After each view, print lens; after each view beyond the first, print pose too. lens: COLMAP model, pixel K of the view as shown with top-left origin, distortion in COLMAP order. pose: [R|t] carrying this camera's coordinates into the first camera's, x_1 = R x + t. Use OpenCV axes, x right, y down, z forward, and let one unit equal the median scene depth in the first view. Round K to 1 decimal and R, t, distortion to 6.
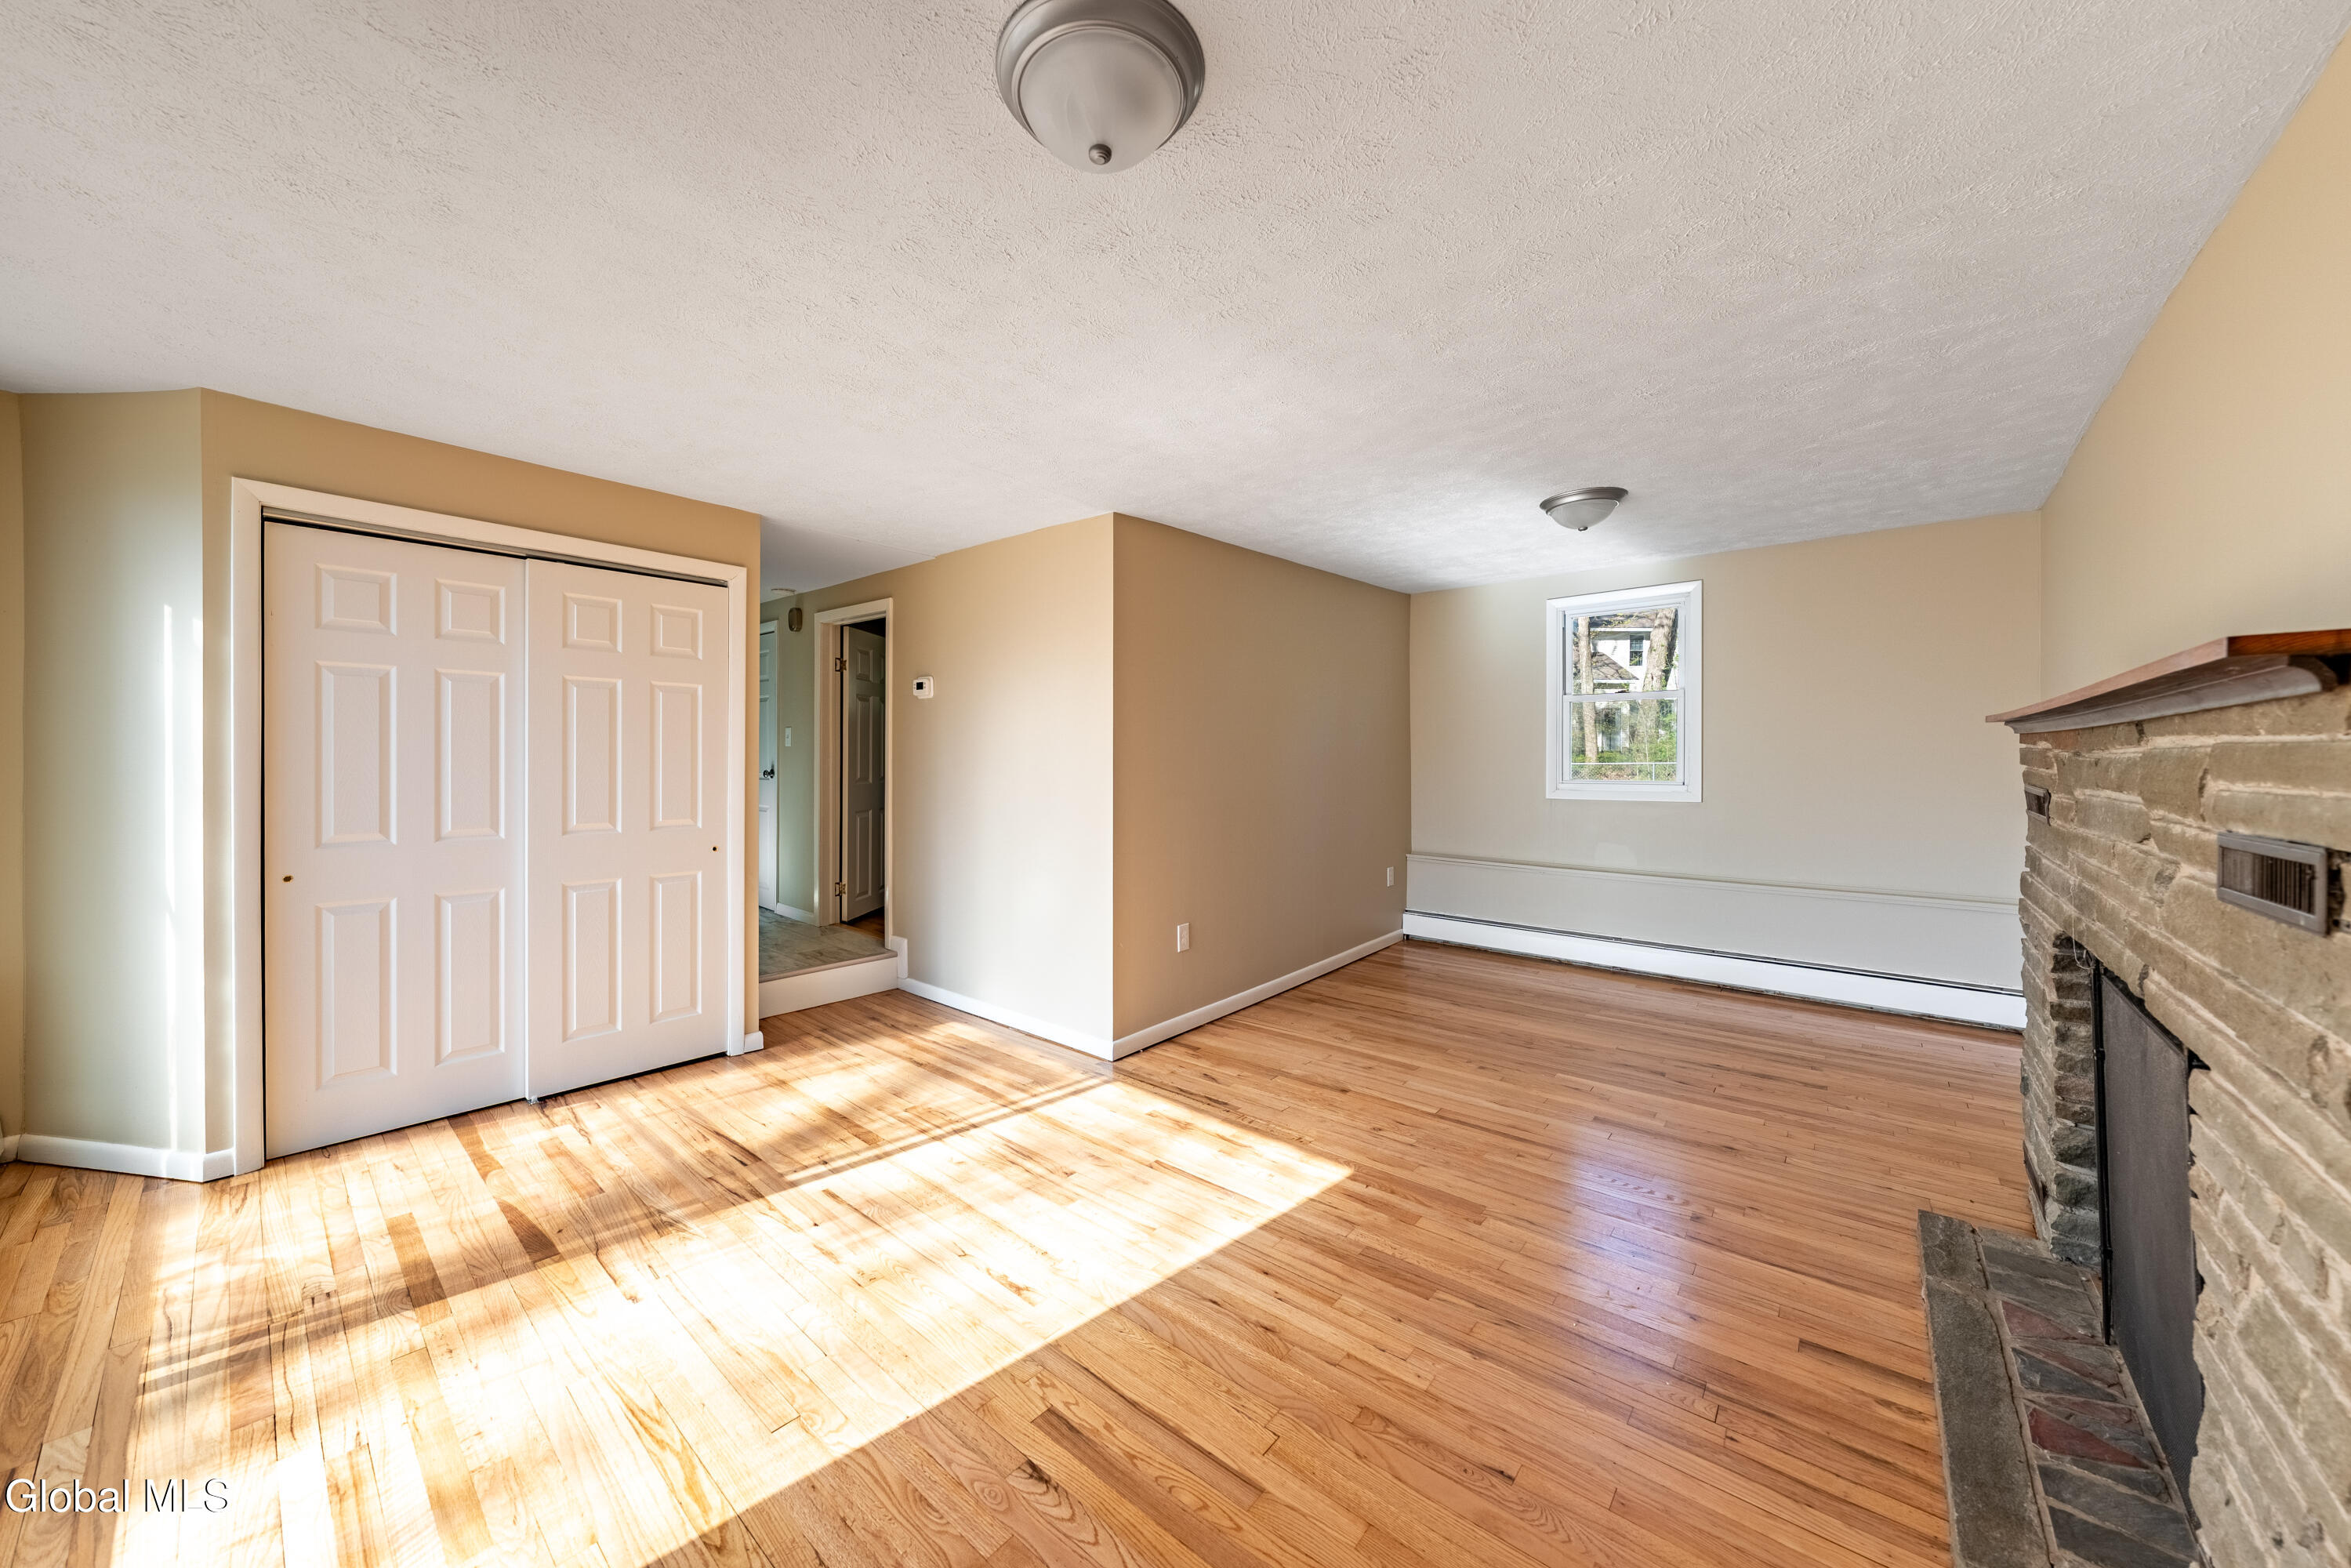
lens RADIAL K [[812.8, 0, 1170.1], [0, 812.8, 765.5], [0, 0, 1]] dist [-0.002473, 0.000450]
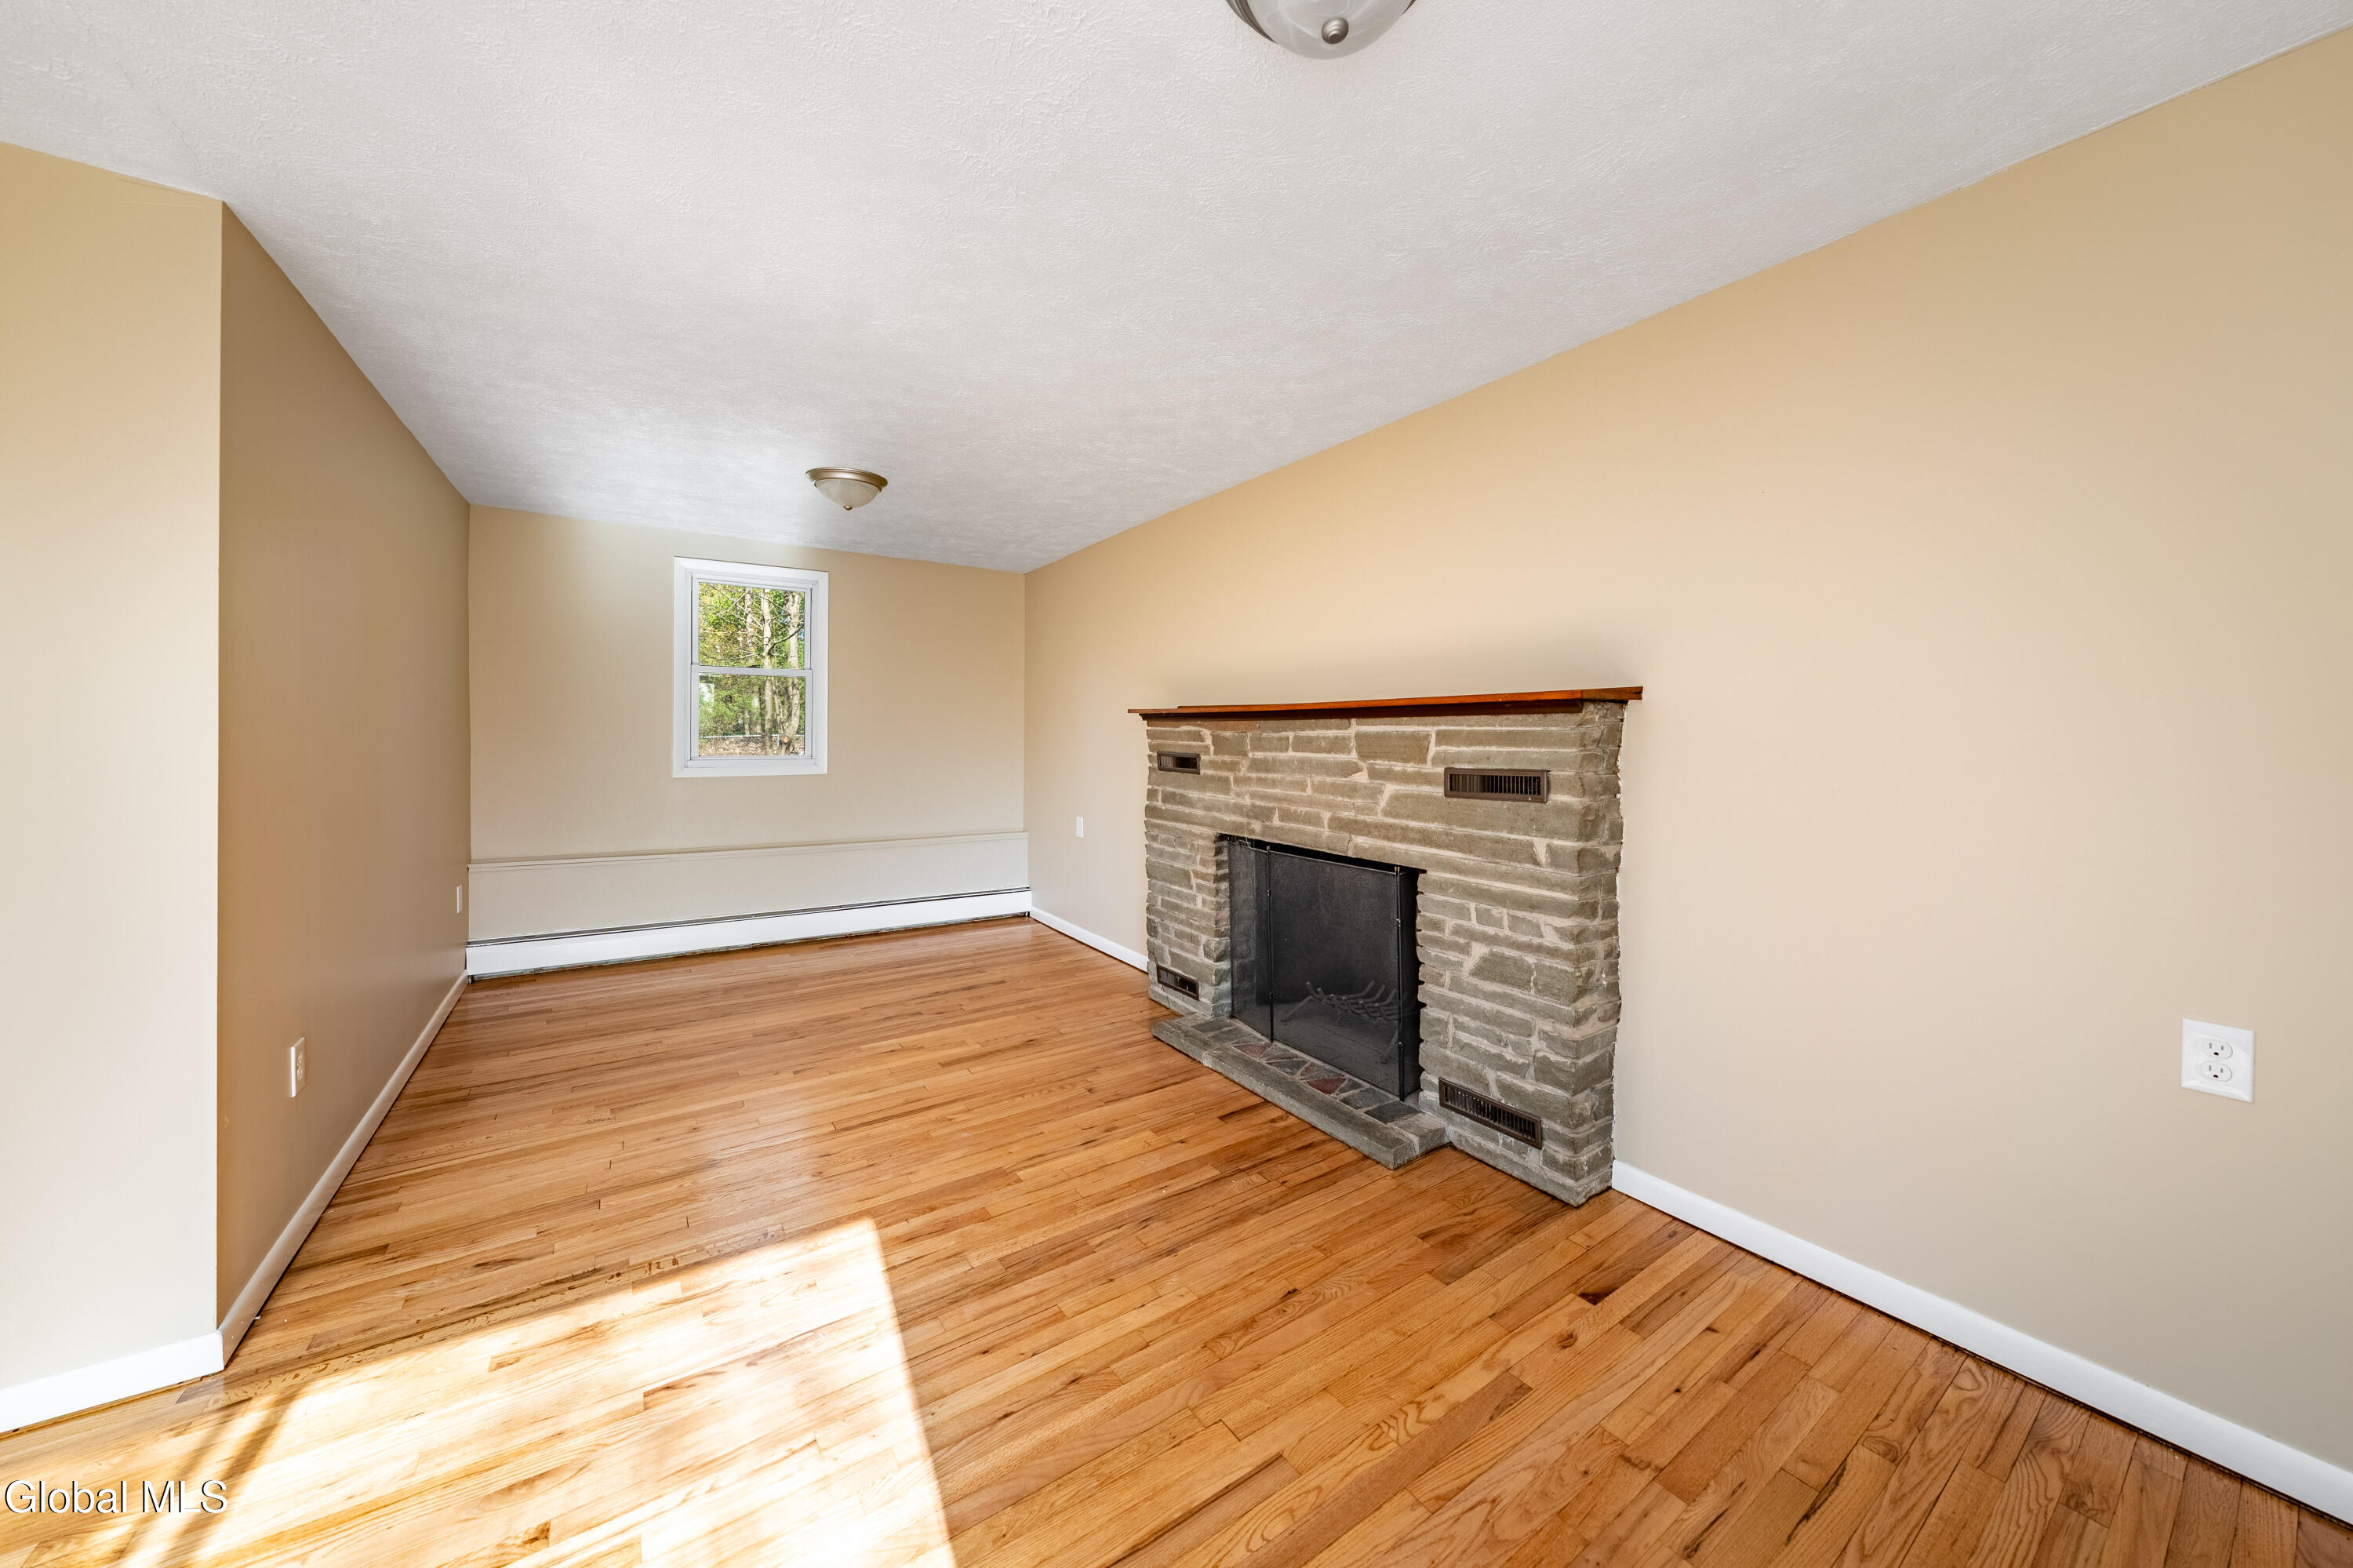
lens RADIAL K [[813.5, 0, 1149.3], [0, 813.5, 744.6], [0, 0, 1]] dist [-0.002473, 0.000450]
pose [[0.286999, -0.006086, 0.957912, -0.439905], [0.001950, 0.999981, 0.005769, 0.000026], [-0.957929, 0.000212, 0.287005, 0.423109]]
